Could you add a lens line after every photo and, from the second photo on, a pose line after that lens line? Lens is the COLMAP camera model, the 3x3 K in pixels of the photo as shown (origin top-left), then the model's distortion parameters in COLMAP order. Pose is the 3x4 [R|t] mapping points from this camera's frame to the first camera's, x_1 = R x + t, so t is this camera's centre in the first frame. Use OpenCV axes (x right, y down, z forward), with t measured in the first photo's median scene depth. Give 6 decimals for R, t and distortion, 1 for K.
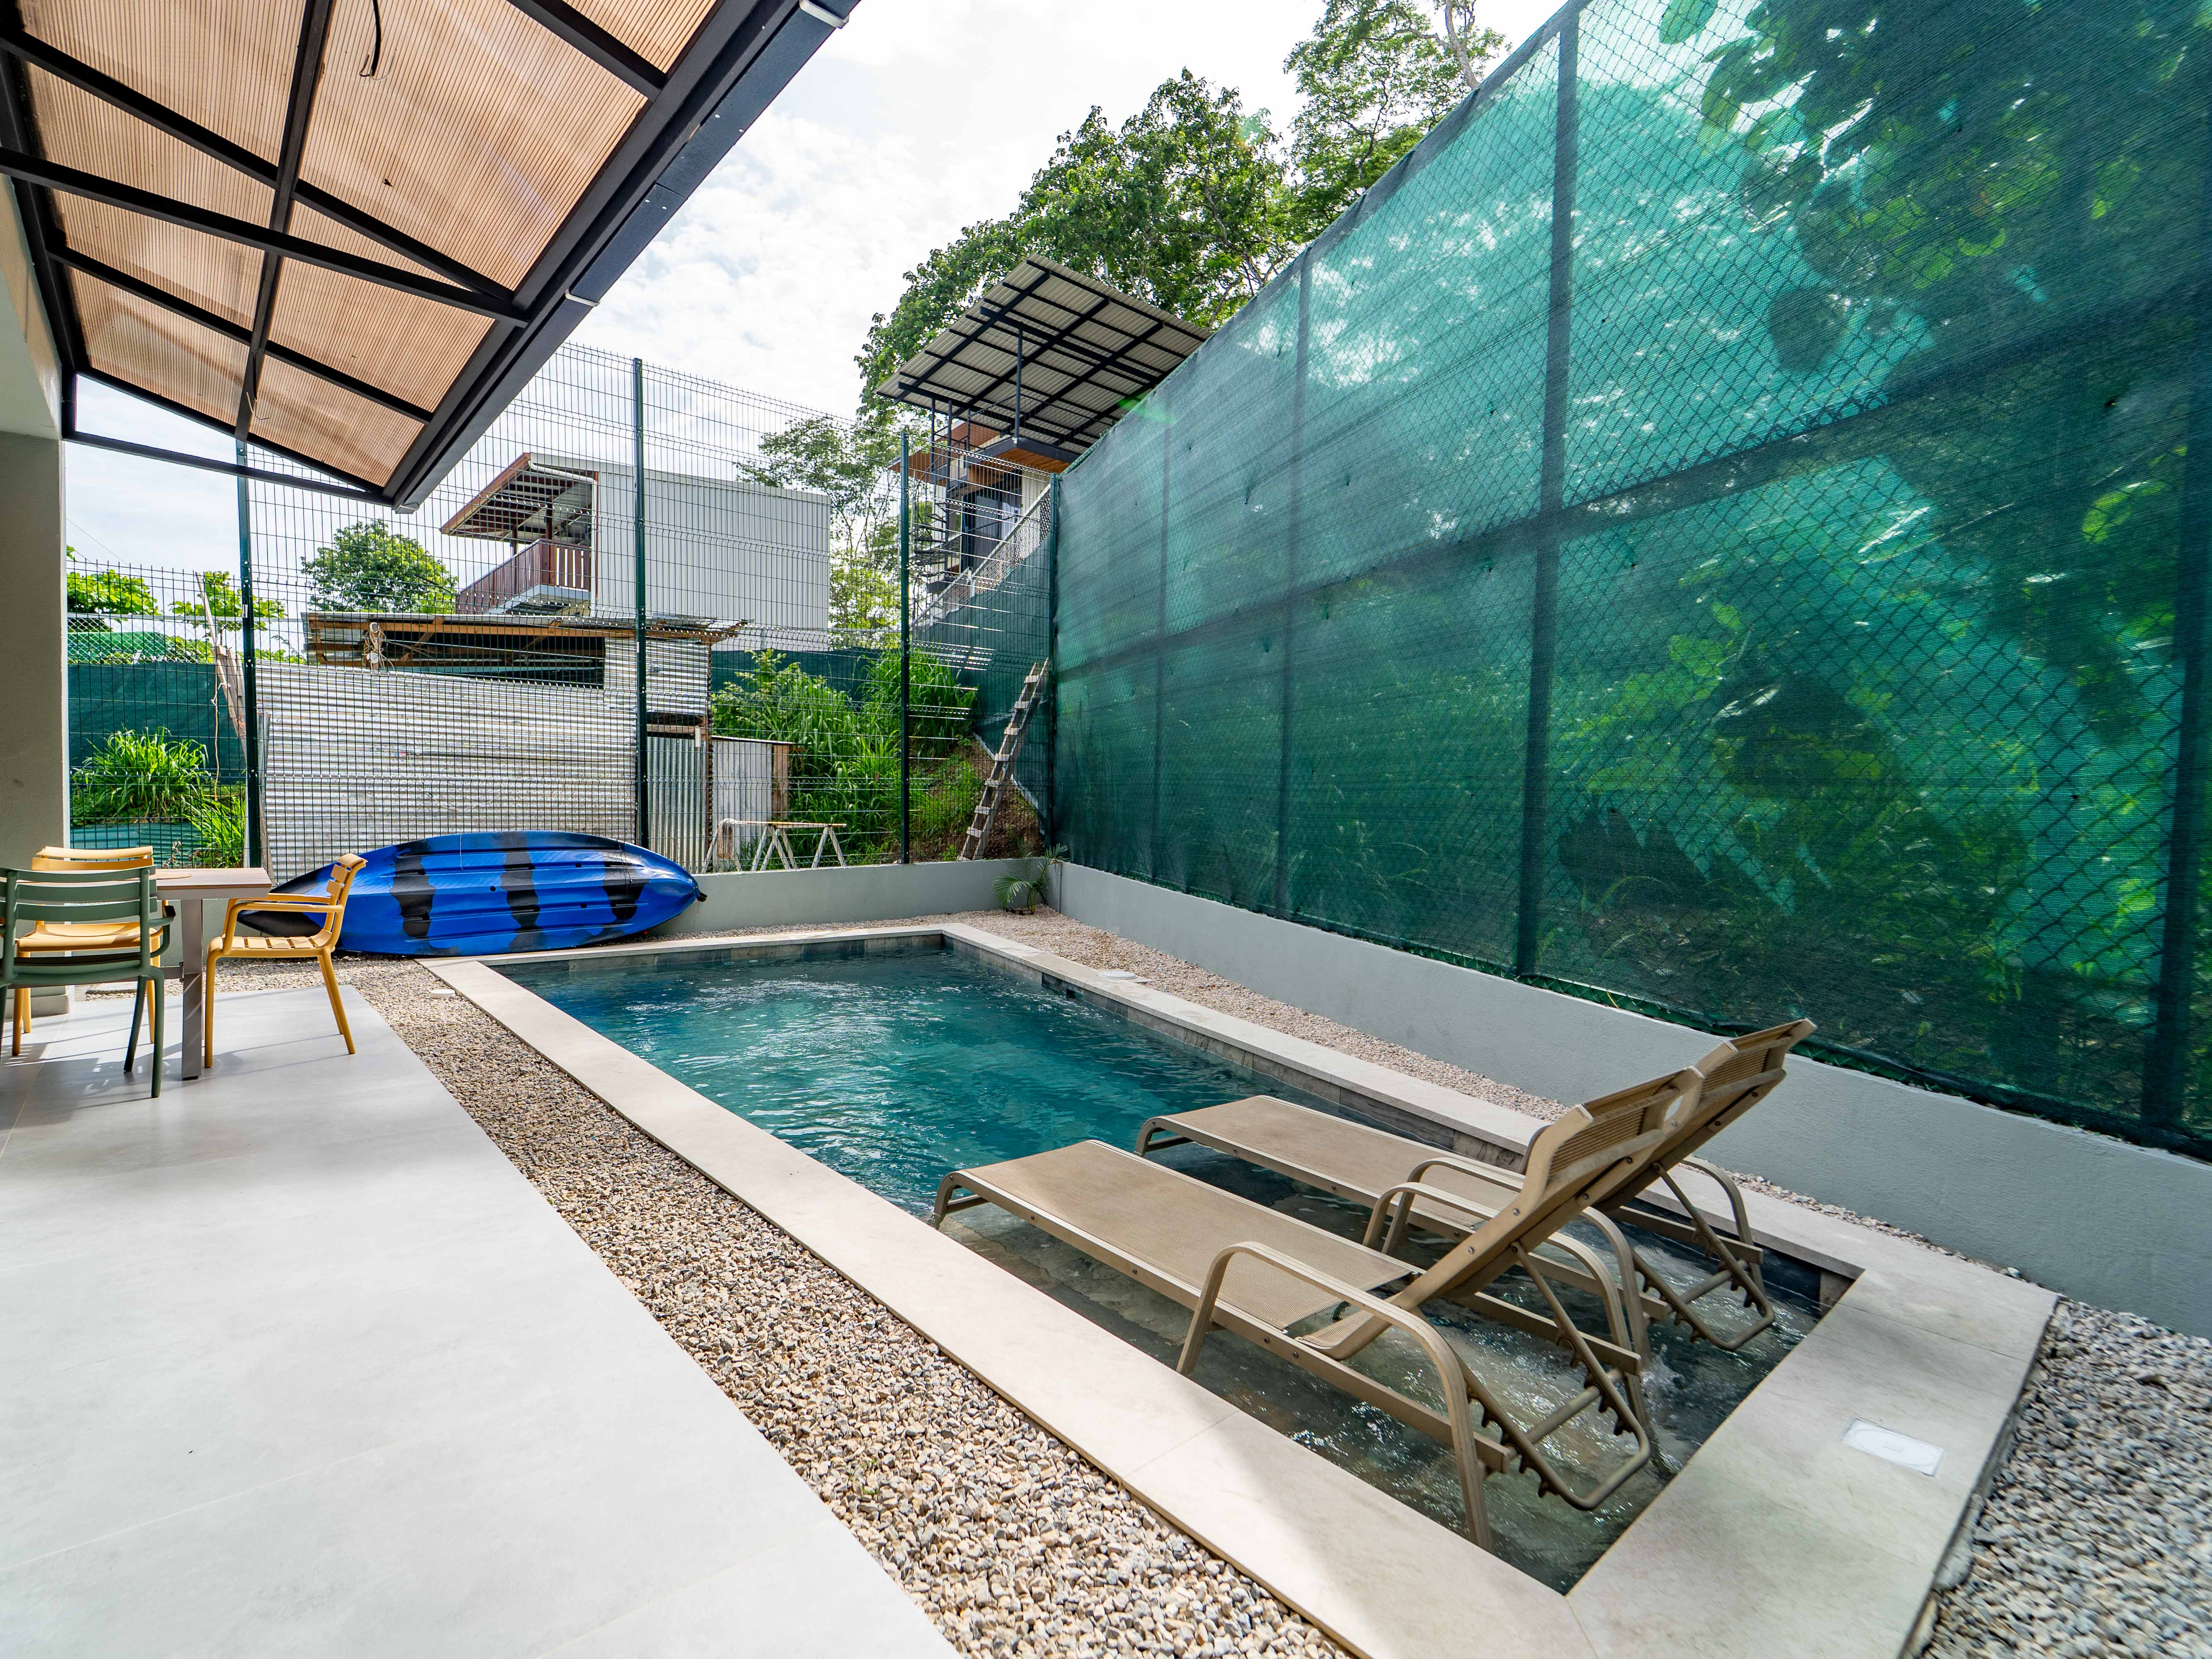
lens RADIAL K [[1006.4, 0, 985.6], [0, 1006.4, 840.6], [0, 0, 1]] dist [-0.000330, -0.000487]
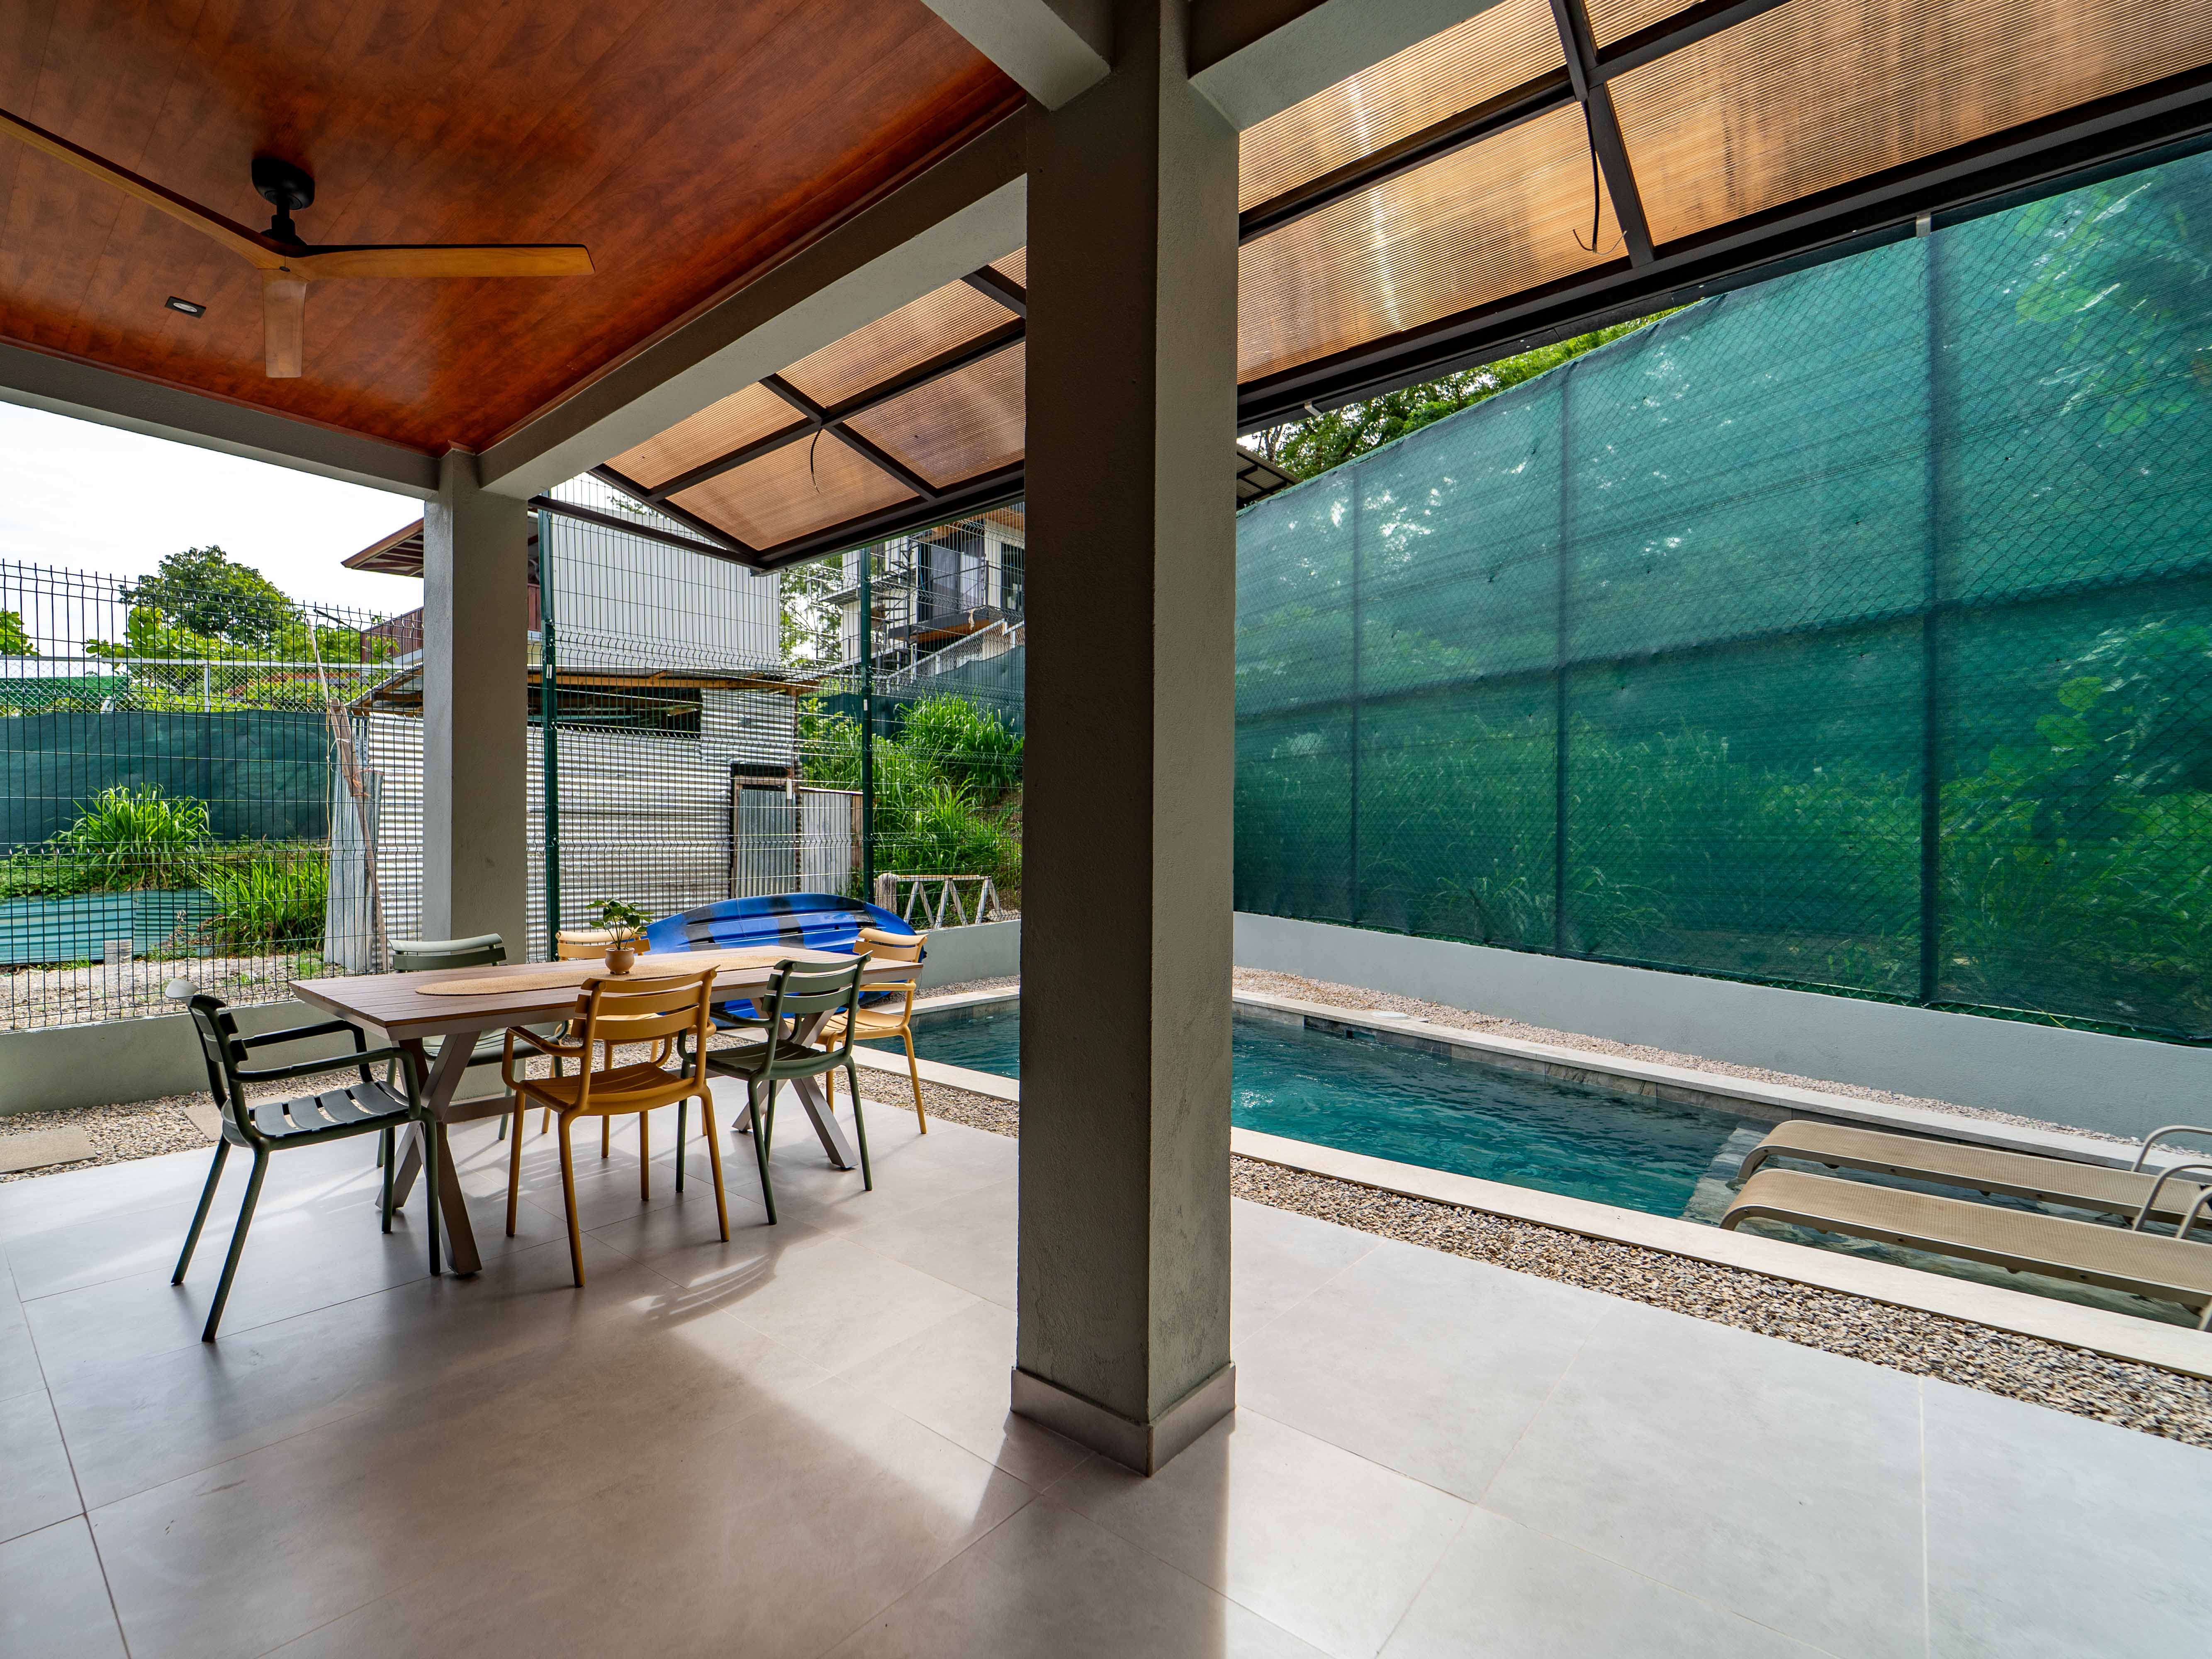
lens RADIAL K [[1006.4, 0, 985.6], [0, 1006.4, 840.6], [0, 0, 1]] dist [-0.000330, -0.000487]
pose [[0.987568, -0.018327, 0.156122, -0.288951], [0.024110, 0.999088, -0.035227, -0.015511], [-0.155334, 0.038553, 0.987109, 0.003942]]
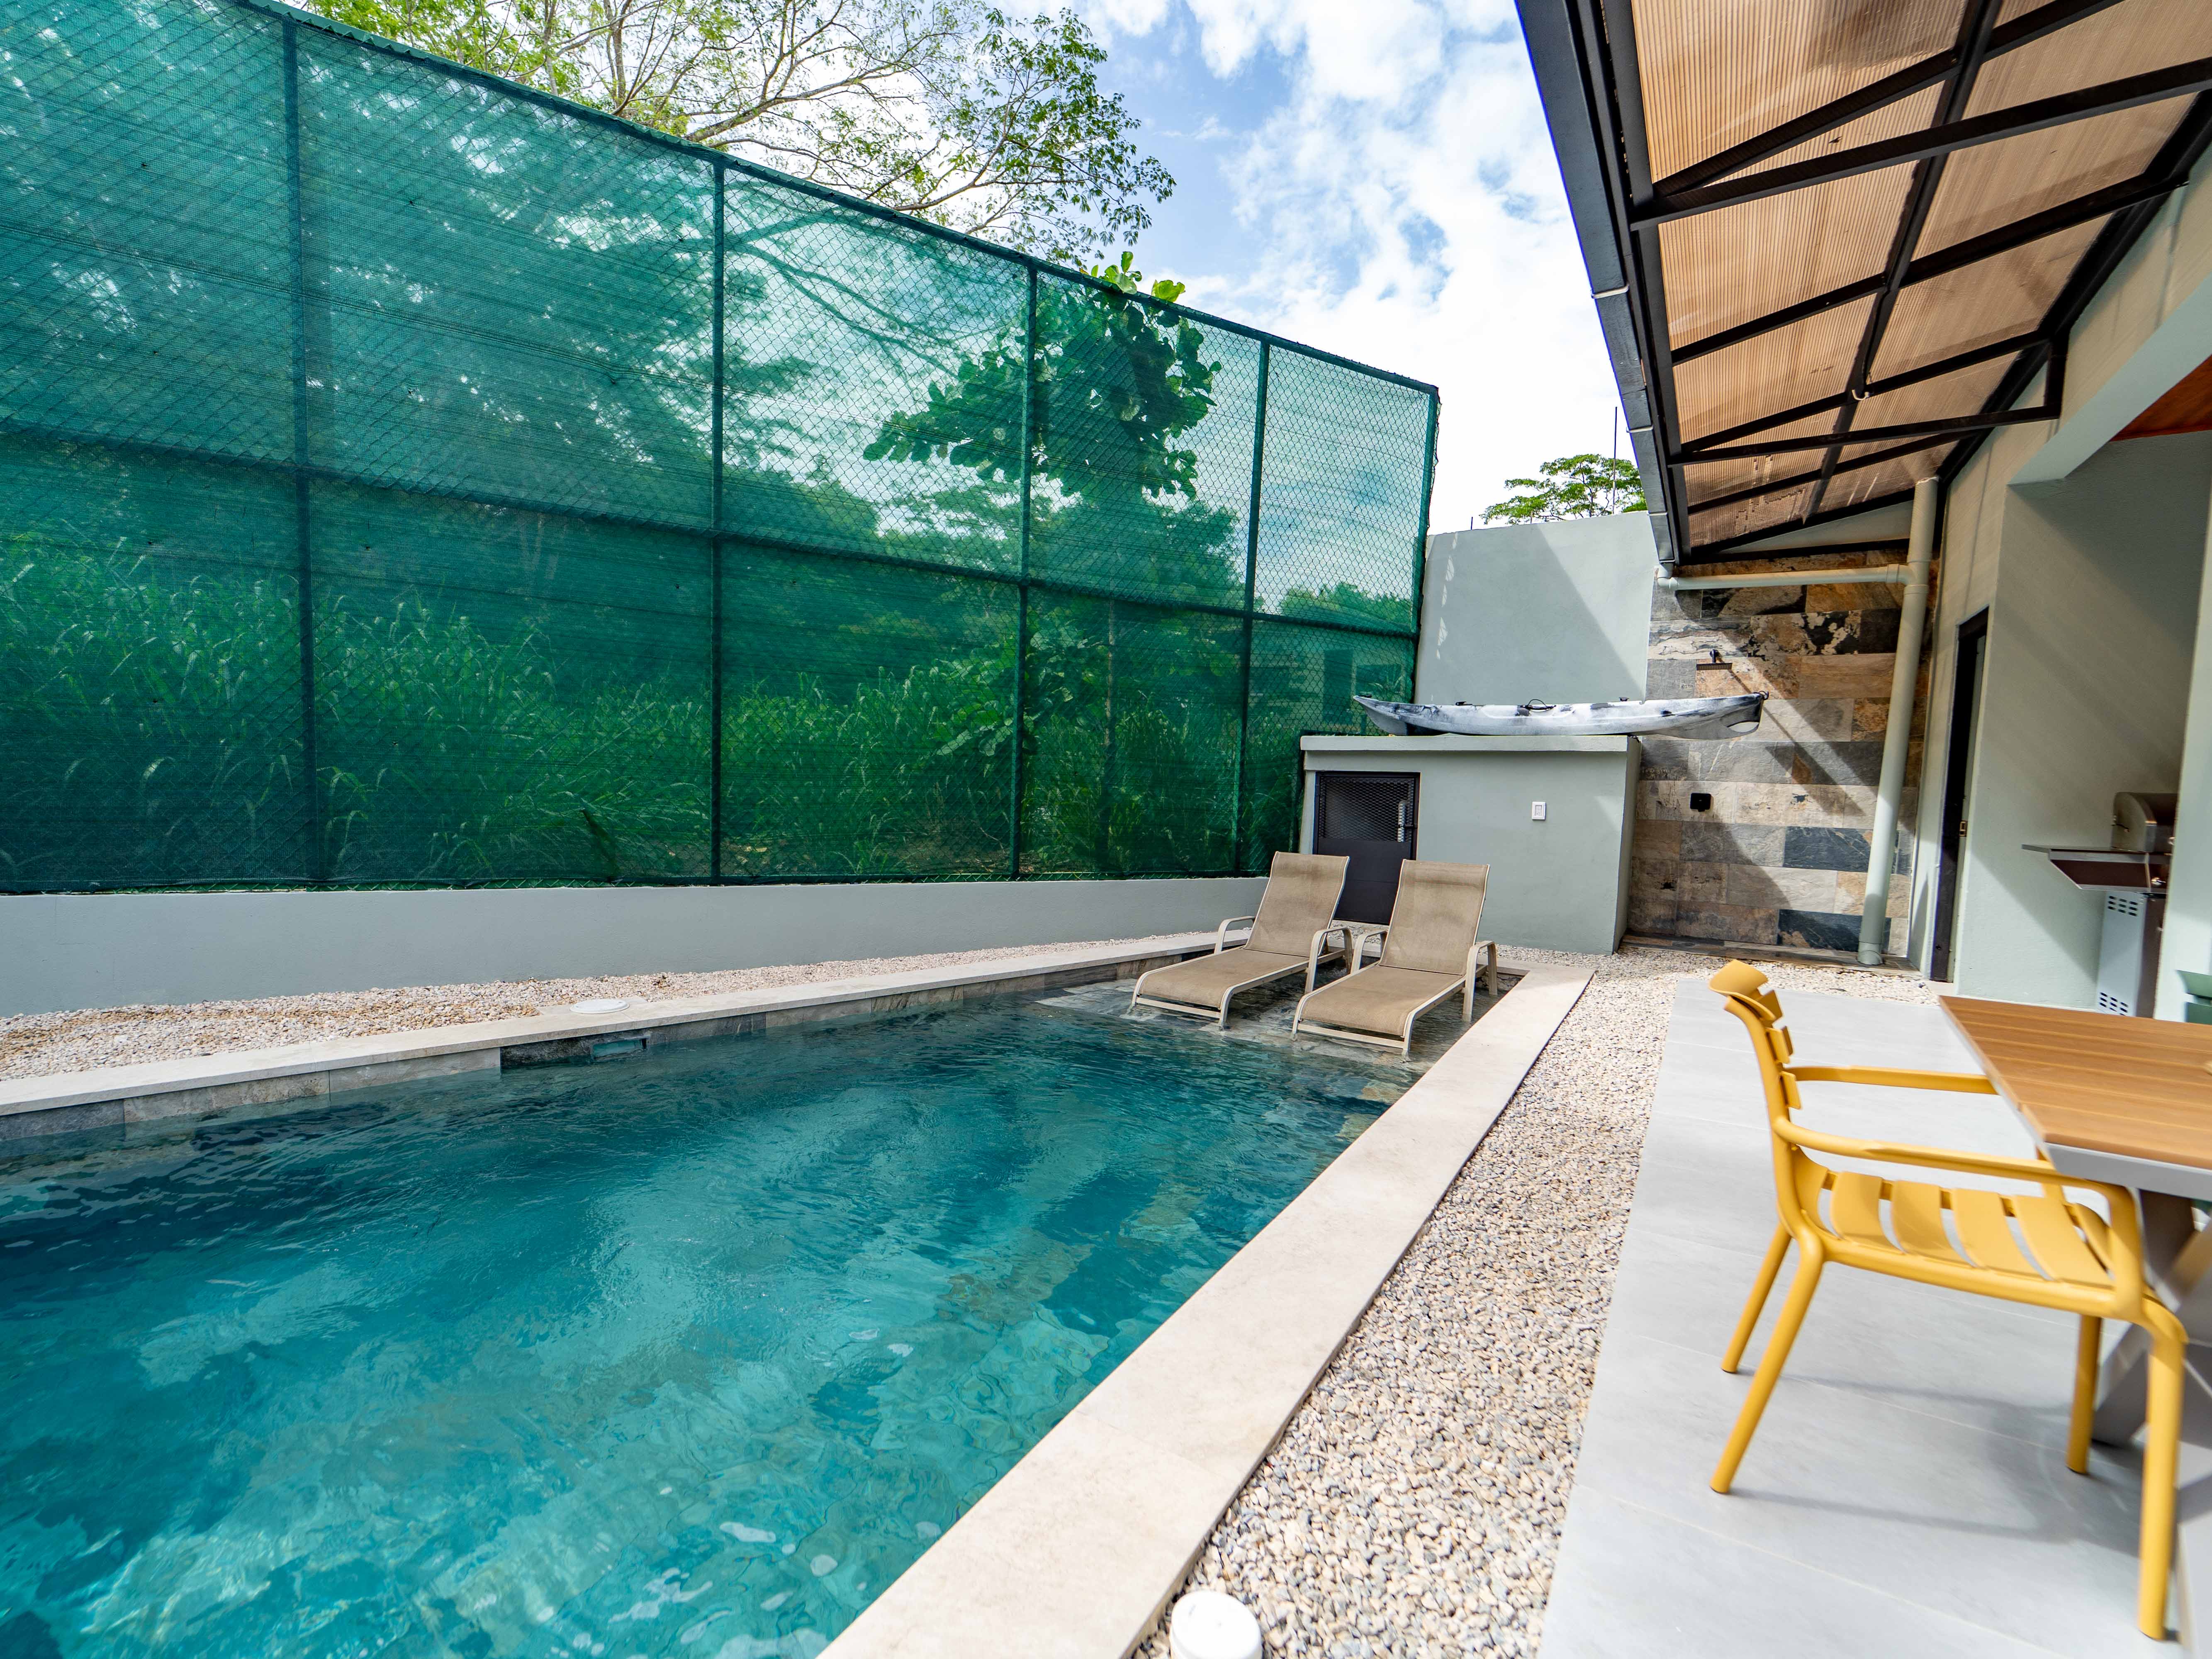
lens RADIAL K [[1006.4, 0, 985.6], [0, 1006.4, 840.6], [0, 0, 1]] dist [-0.000330, -0.000487]
pose [[-0.261110, -0.099000, 0.960219, -0.384346], [0.004535, 0.994590, 0.103777, -0.034319], [-0.965298, 0.031452, -0.259248, 0.579975]]
